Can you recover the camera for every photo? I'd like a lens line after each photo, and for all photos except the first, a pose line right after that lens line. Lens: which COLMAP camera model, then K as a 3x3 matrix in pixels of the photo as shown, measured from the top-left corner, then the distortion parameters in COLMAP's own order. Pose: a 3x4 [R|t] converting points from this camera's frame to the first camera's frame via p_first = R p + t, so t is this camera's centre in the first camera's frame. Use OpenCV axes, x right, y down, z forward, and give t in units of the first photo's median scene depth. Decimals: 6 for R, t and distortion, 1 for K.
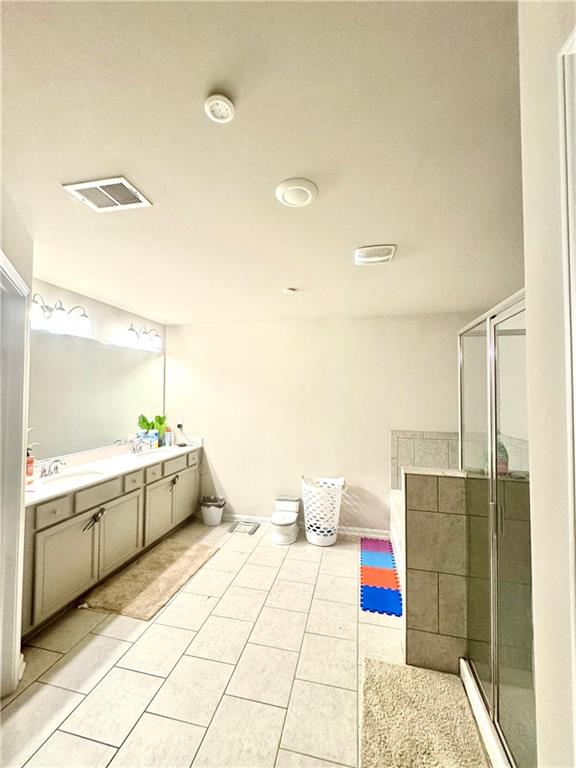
lens RADIAL K [[311.8, 0, 284.8], [0, 311.8, 385.7], [0, 0, 1]] dist [0.017009, 0.000044]
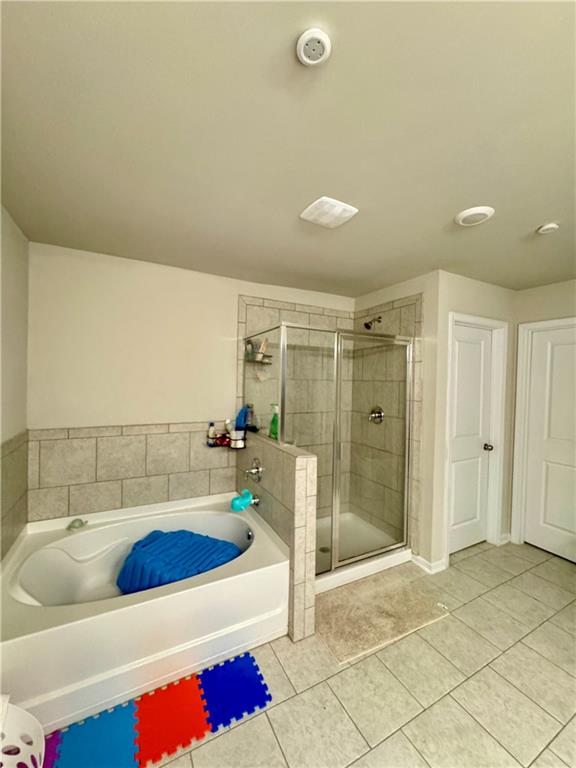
lens RADIAL K [[311.8, 0, 290.6], [0, 311.8, 385.5], [0, 0, 1]] dist [0.017009, 0.000044]
pose [[-0.667349, -0.034973, 0.743924, -0.190908], [-0.053141, 0.998587, -0.000727, 0.030593], [-0.742847, -0.040018, -0.668264, 1.057786]]
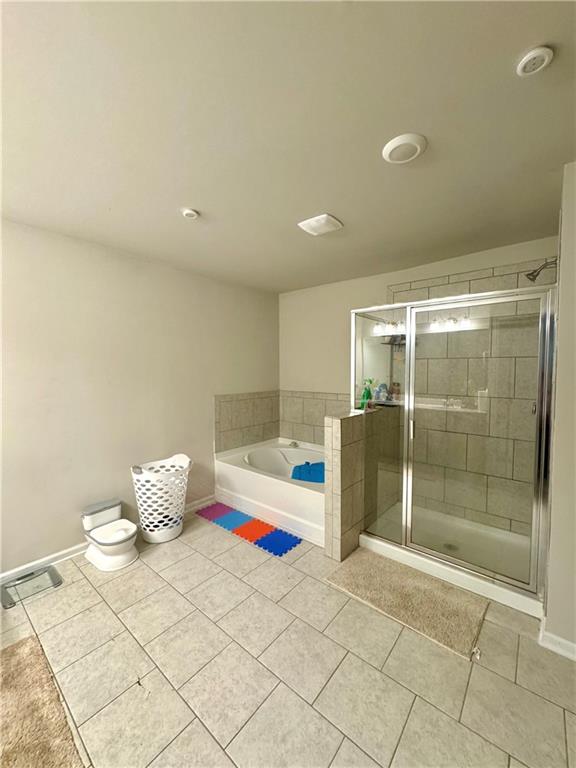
lens RADIAL K [[311.8, 0, 296.1], [0, 311.8, 383.4], [0, 0, 1]] dist [0.017009, 0.000044]
pose [[0.433997, -0.045896, 0.899745, -0.488348], [-0.029317, 0.997453, 0.065021, 0.036365], [-0.900437, -0.054597, 0.431546, 0.380402]]
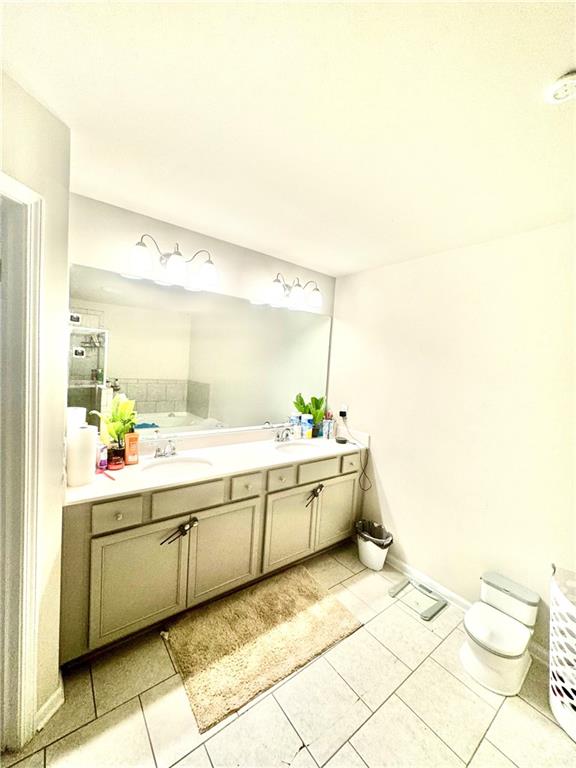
lens RADIAL K [[311.8, 0, 295.1], [0, 311.8, 378.5], [0, 0, 1]] dist [0.017009, 0.000044]
pose [[0.779221, 0.087171, -0.620658, 0.030831], [-0.049106, 0.995728, 0.078198, -0.007126], [0.624823, -0.030456, 0.780172, 0.445534]]
